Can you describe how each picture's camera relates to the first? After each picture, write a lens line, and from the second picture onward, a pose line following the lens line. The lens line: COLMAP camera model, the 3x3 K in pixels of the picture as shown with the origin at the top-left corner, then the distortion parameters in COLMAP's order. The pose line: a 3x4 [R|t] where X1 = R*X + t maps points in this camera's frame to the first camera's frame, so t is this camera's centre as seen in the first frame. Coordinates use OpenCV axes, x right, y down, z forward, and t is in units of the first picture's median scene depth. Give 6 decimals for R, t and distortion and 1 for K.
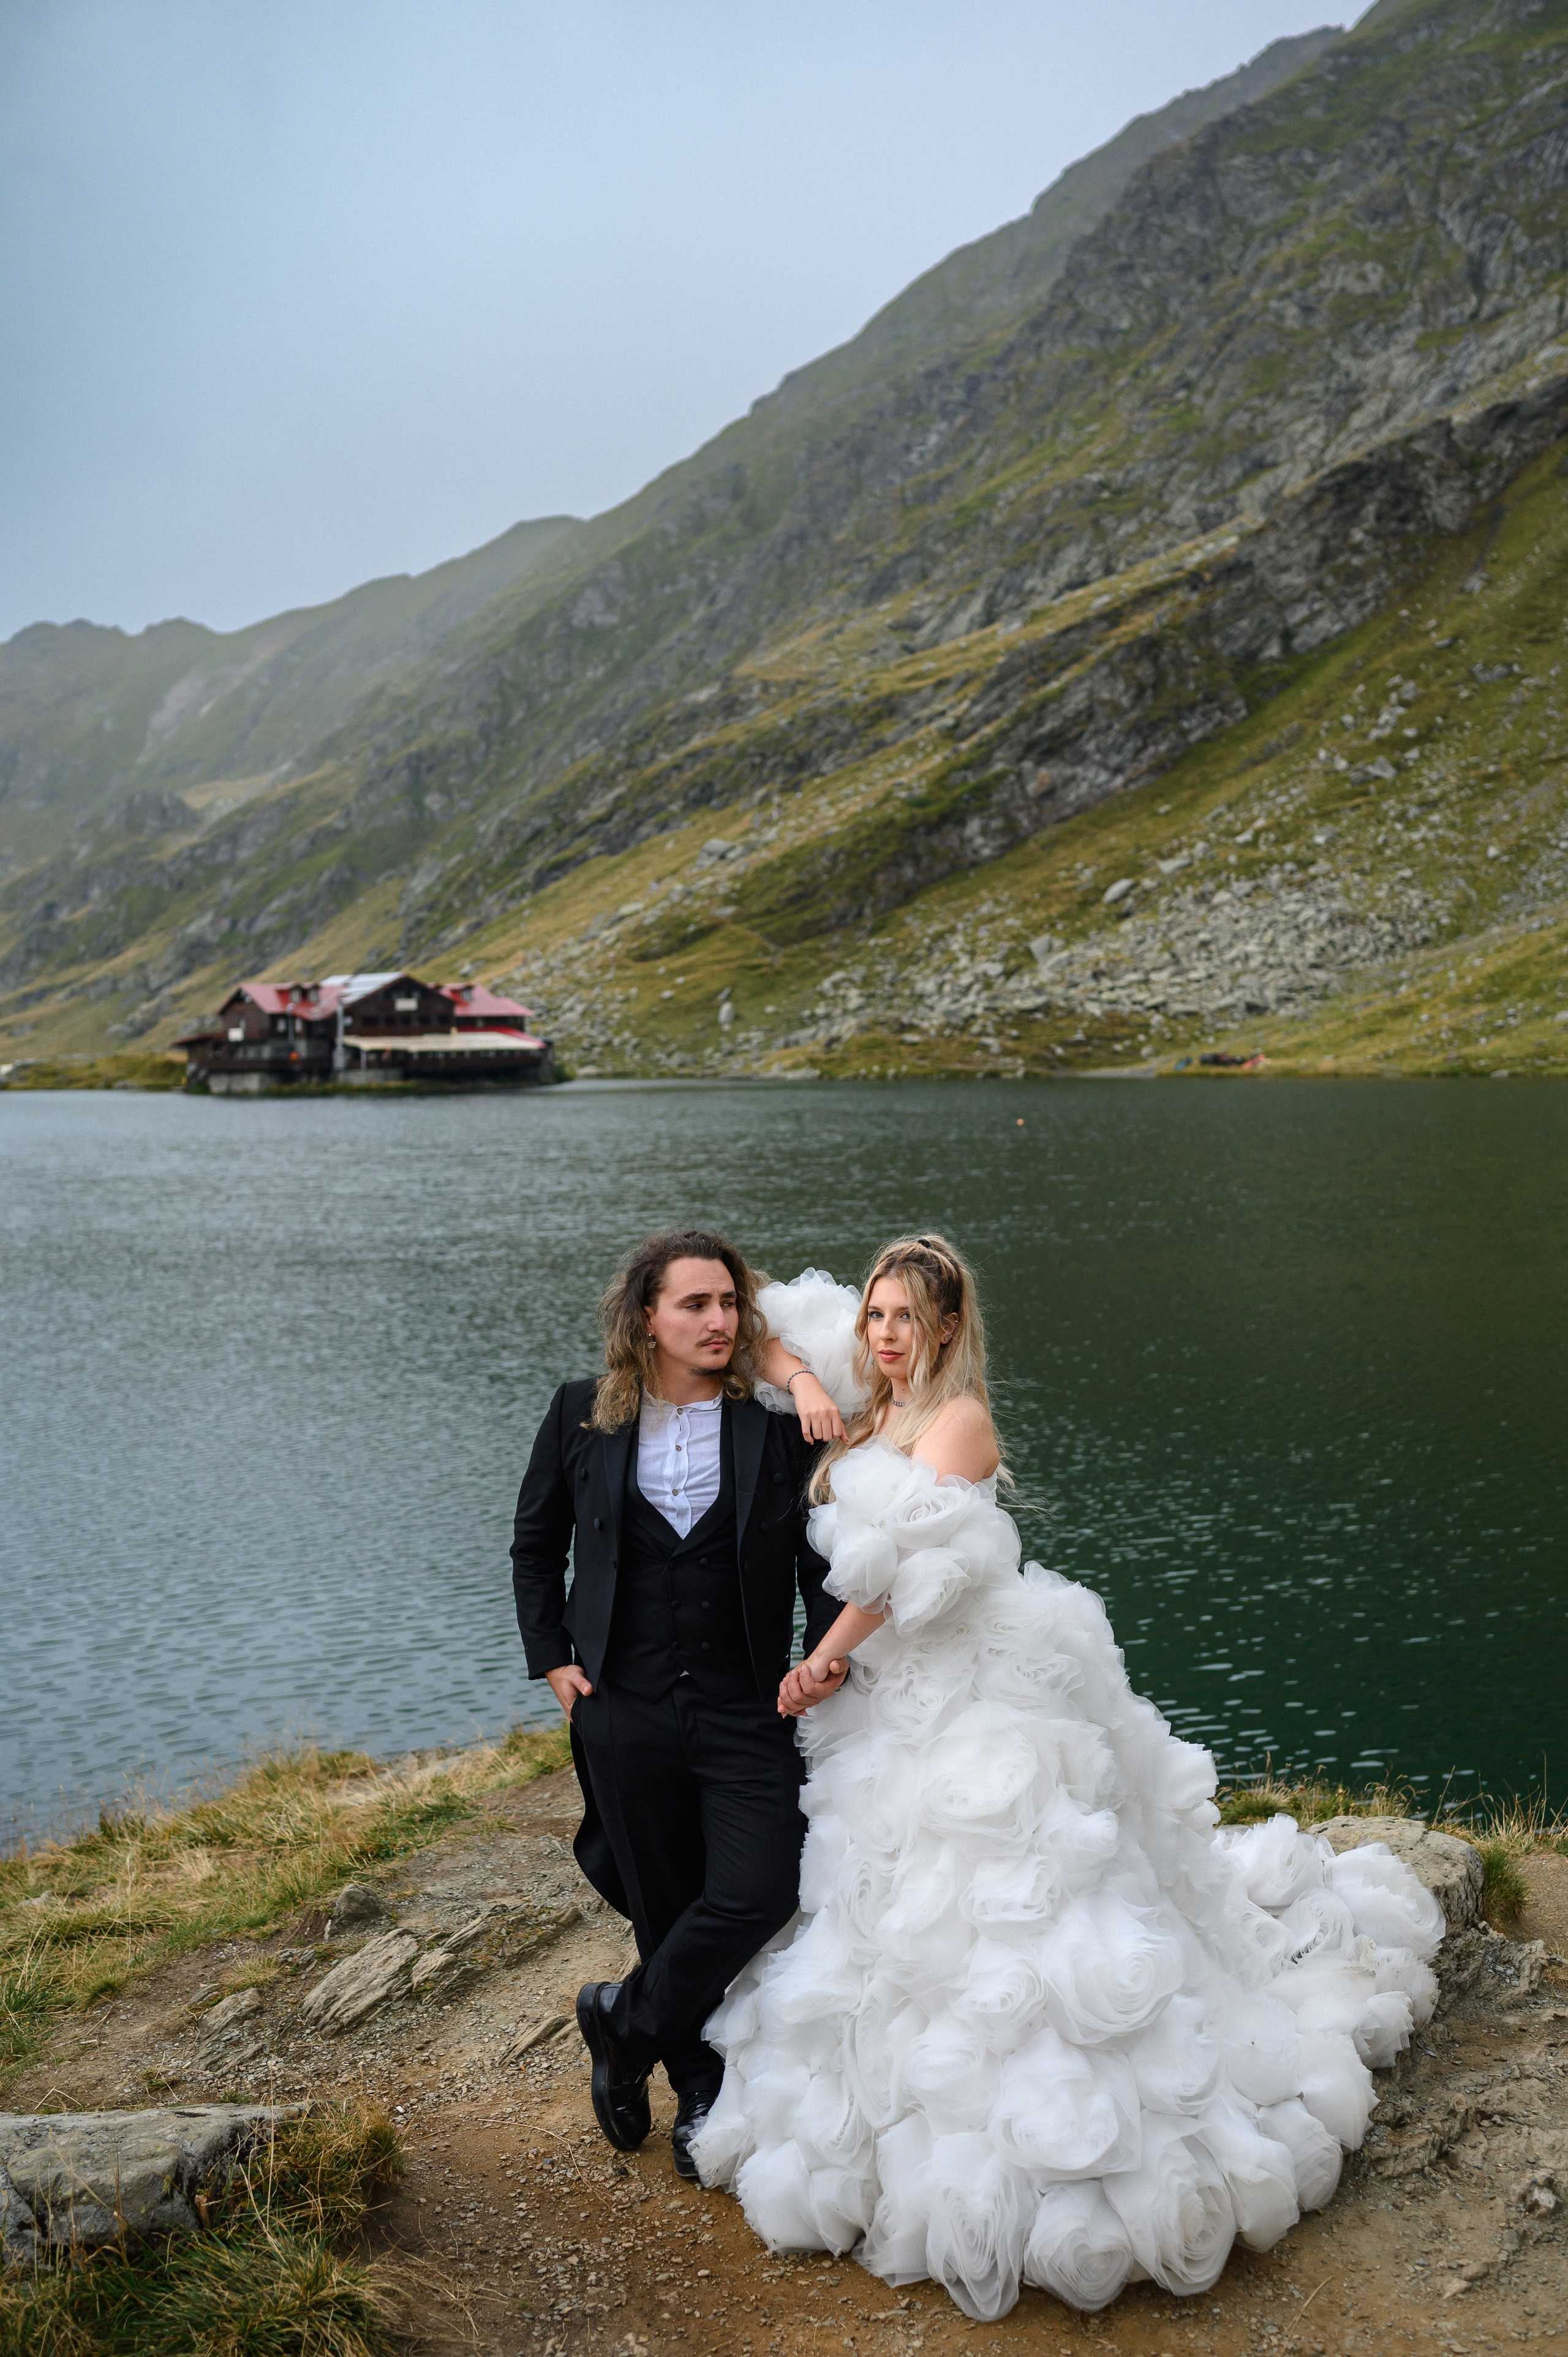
lens RADIAL K [[2348.9, 0, 823.2], [0, 2348.9, 1126.0], [0, 0, 1]] dist [0.001931, -0.001893]
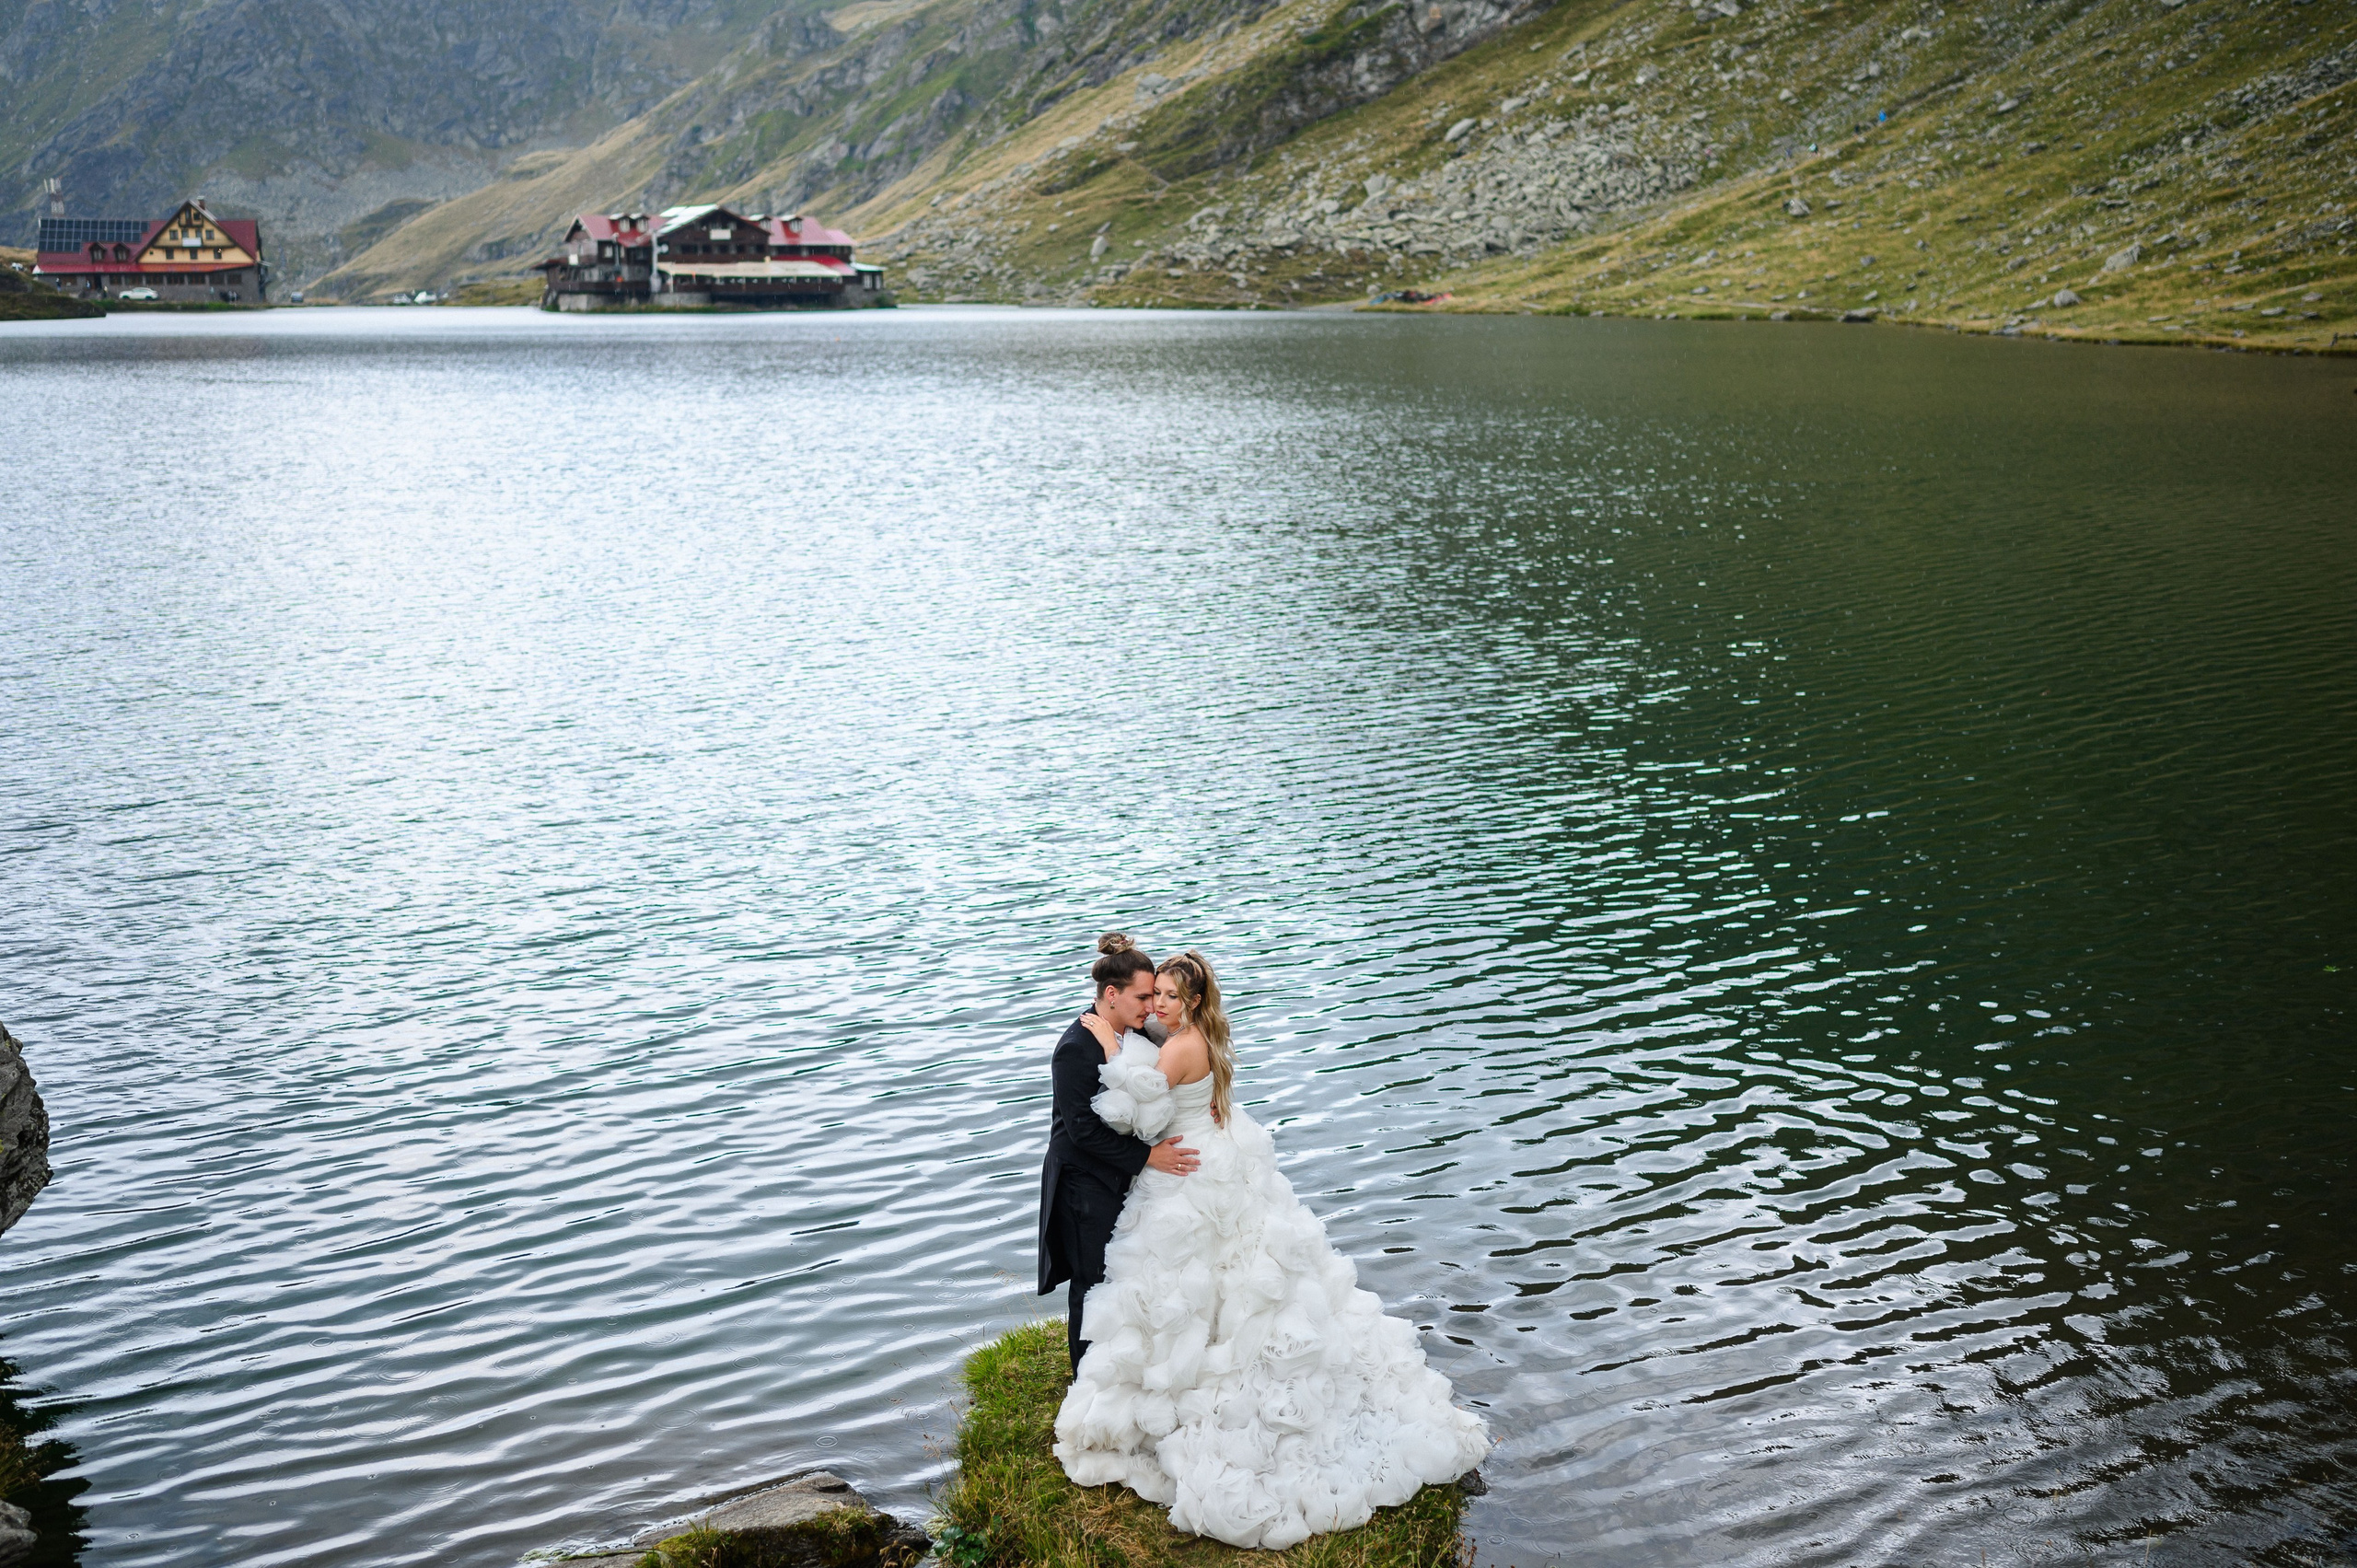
lens RADIAL K [[2452.7, 0, 1178.5], [0, 2452.7, 784.0], [0, 0, 1]] dist [-0.007644, 0.023319]
pose [[0.982652, 0.053231, -0.177657, 0.210609], [-0.022662, 0.985209, 0.169851, 0.002506], [0.184071, -0.162878, 0.969324, -0.110626]]
